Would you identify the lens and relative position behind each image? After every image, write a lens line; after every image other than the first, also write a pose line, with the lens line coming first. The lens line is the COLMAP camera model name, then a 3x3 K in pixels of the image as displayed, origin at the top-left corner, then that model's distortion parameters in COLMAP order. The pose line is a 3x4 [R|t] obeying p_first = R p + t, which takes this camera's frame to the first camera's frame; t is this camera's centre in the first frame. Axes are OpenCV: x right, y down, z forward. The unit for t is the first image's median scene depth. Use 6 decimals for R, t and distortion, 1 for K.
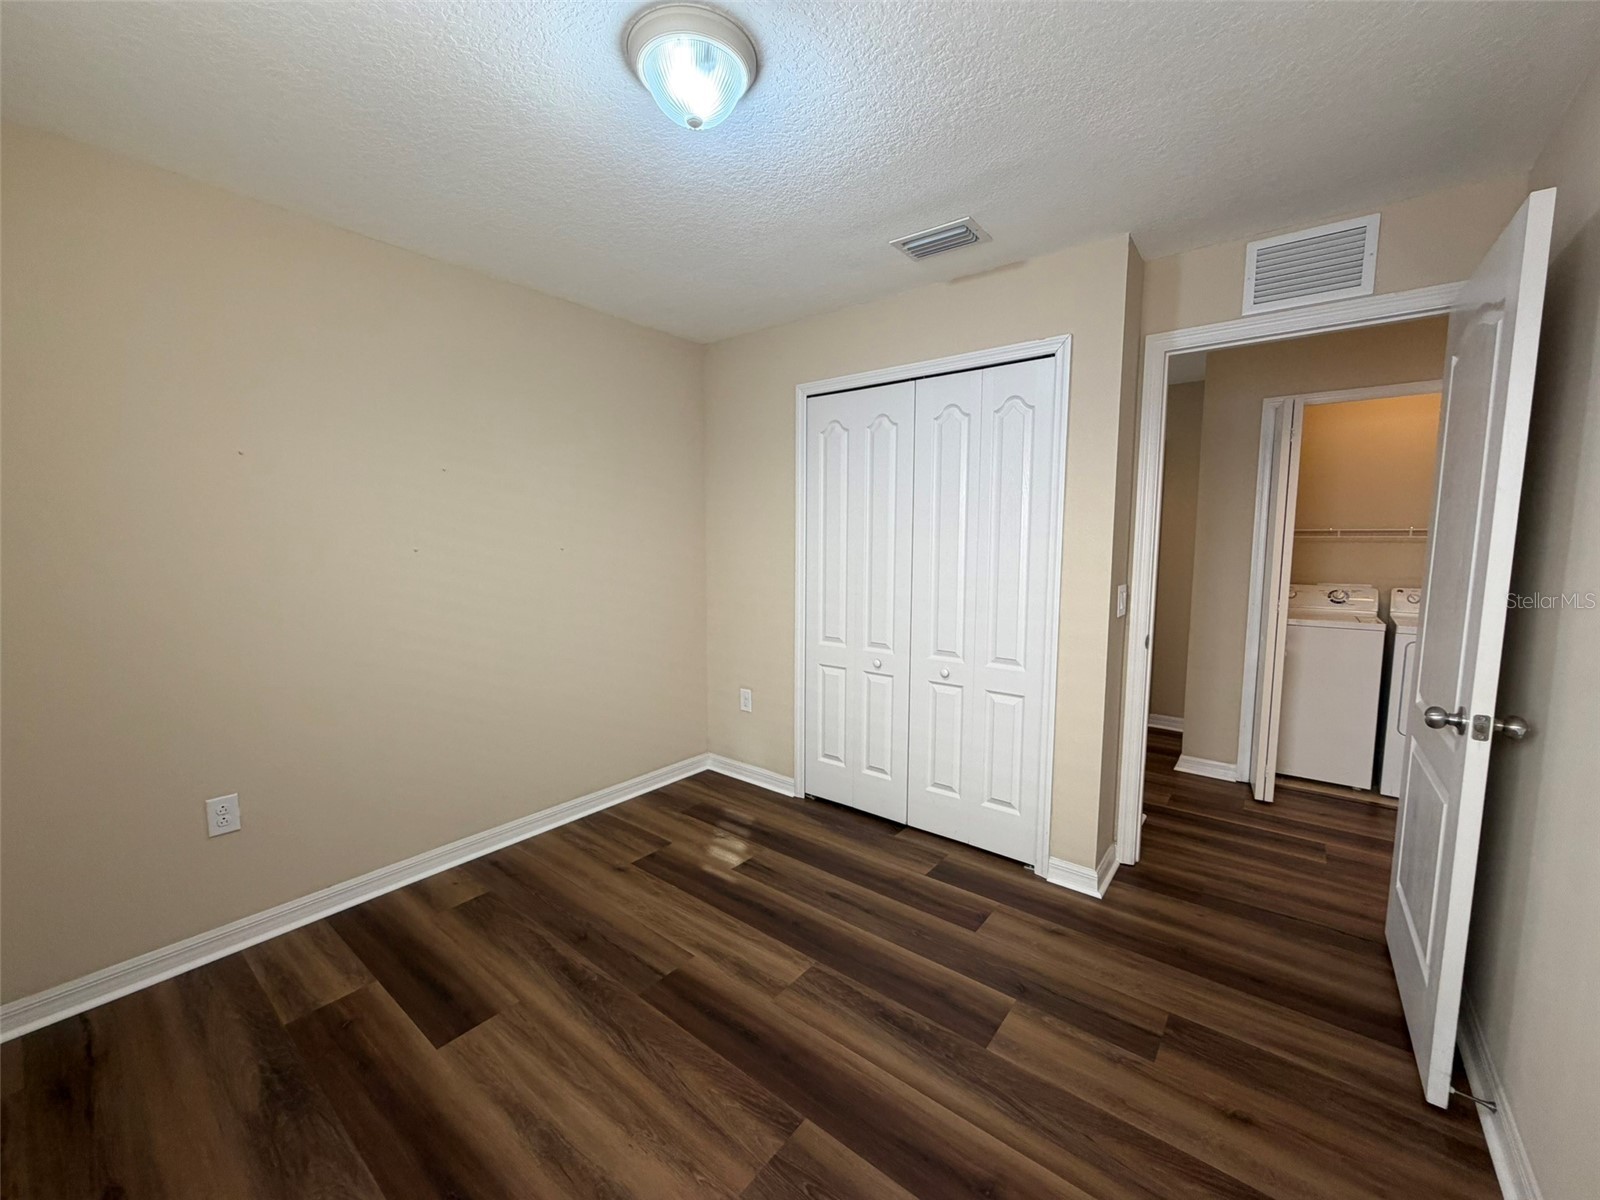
lens RADIAL K [[637.1, 0, 804.7], [0, 637.1, 606.4], [0, 0, 1]] dist [-0.001565, -0.000039]
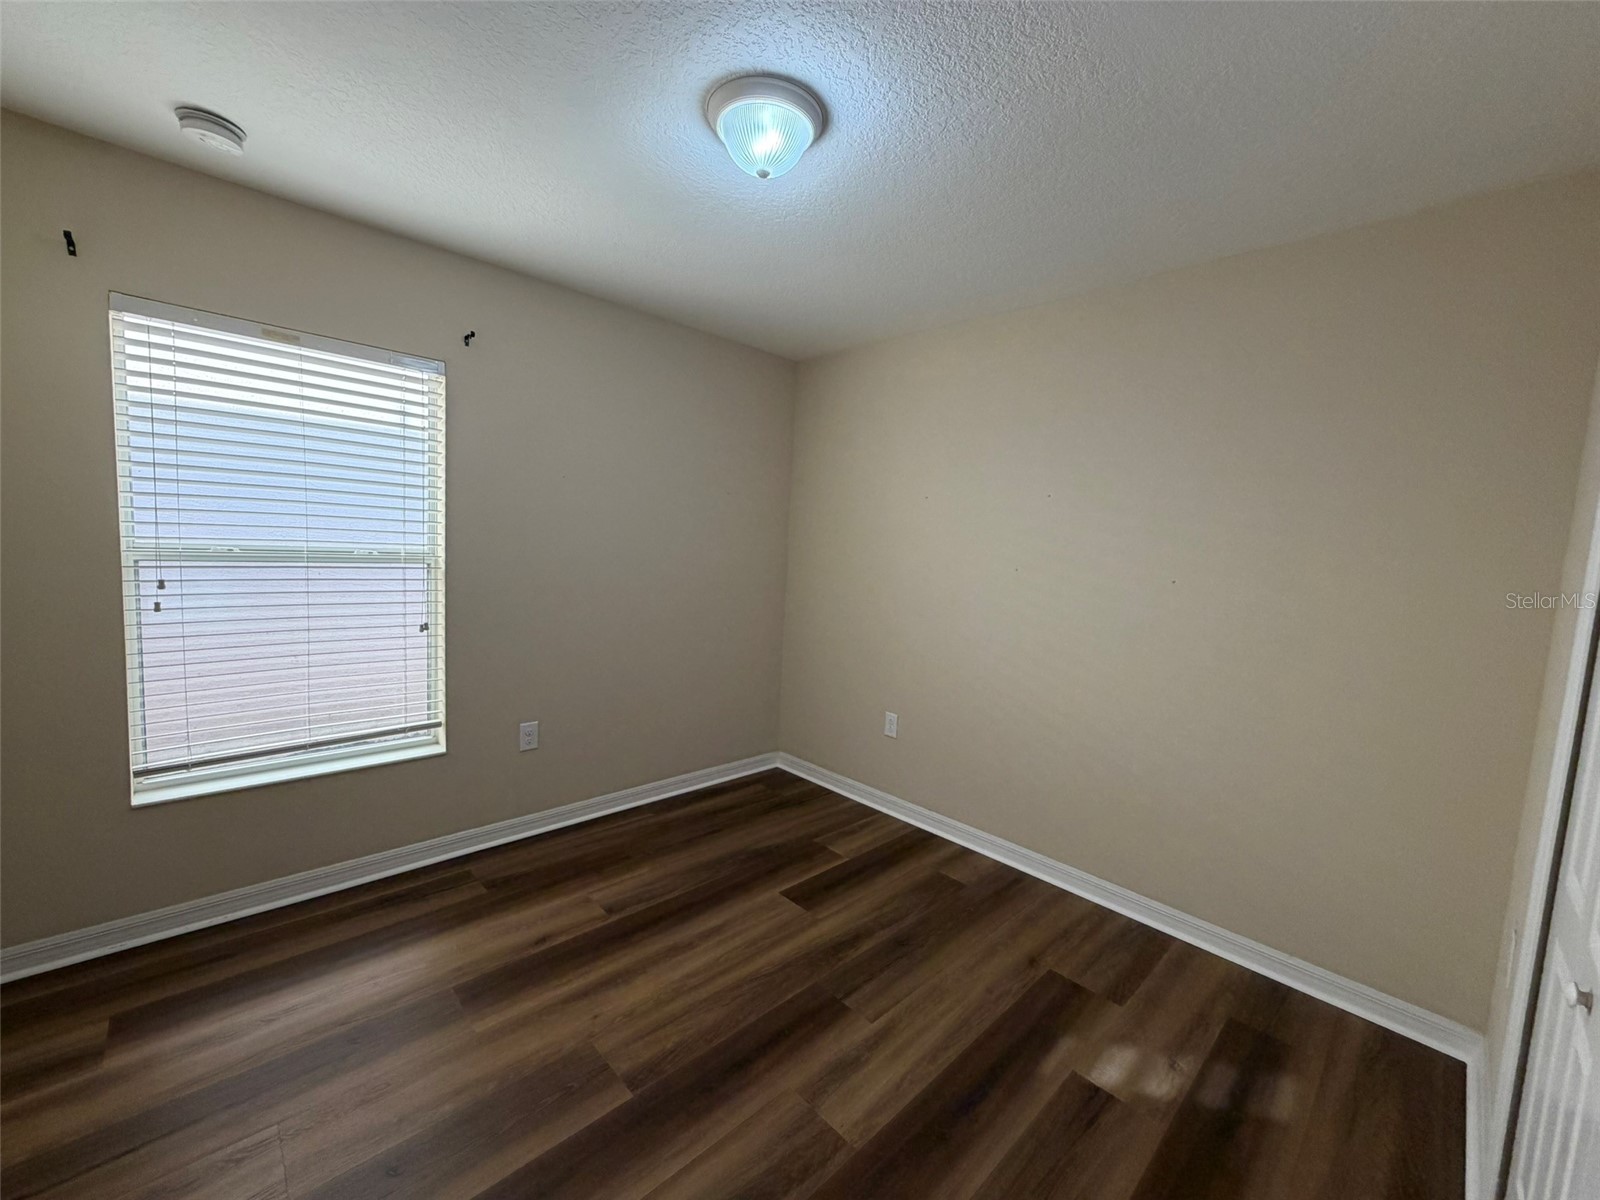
lens RADIAL K [[636.2, 0, 796.7], [0, 636.2, 599.3], [0, 0, 1]] dist [-0.000723, 0.000566]
pose [[-0.145033, 0.077776, -0.986365, 0.690721], [-0.156492, 0.982554, 0.100486, -0.111594], [0.976973, 0.168932, -0.130331, 0.930486]]
